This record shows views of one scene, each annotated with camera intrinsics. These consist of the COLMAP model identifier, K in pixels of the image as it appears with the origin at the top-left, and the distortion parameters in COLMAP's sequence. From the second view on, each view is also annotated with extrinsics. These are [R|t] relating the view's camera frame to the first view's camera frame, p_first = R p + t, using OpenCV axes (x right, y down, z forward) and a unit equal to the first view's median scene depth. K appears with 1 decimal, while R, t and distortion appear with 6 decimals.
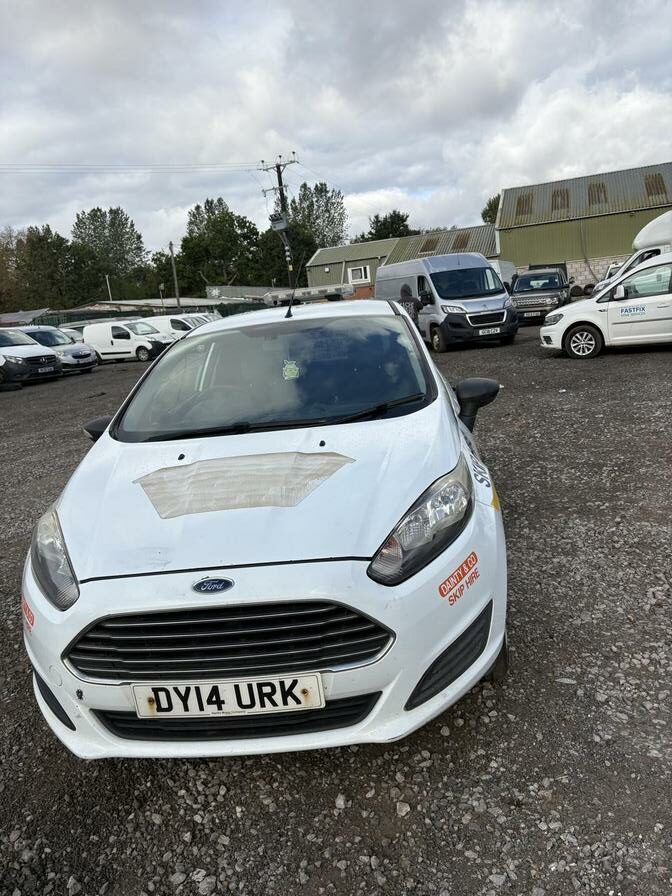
lens RADIAL K [[682.1, 0, 336.0], [0, 682.1, 448.0], [0, 0, 1]] dist [0.018222, -0.001782]
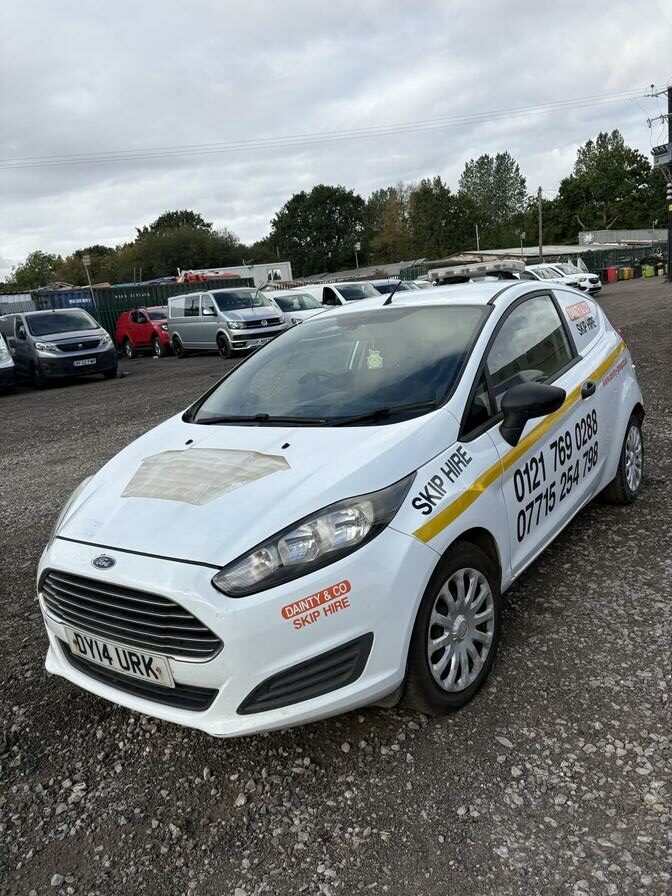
lens RADIAL K [[675.8, 0, 336.2], [0, 675.8, 454.8], [0, 0, 1]] dist [0.021247, -0.004240]
pose [[0.861019, 0.126113, -0.492688, 0.373338], [-0.083472, 0.990672, 0.107707, -0.074076], [0.501676, -0.051612, 0.863515, 0.102133]]
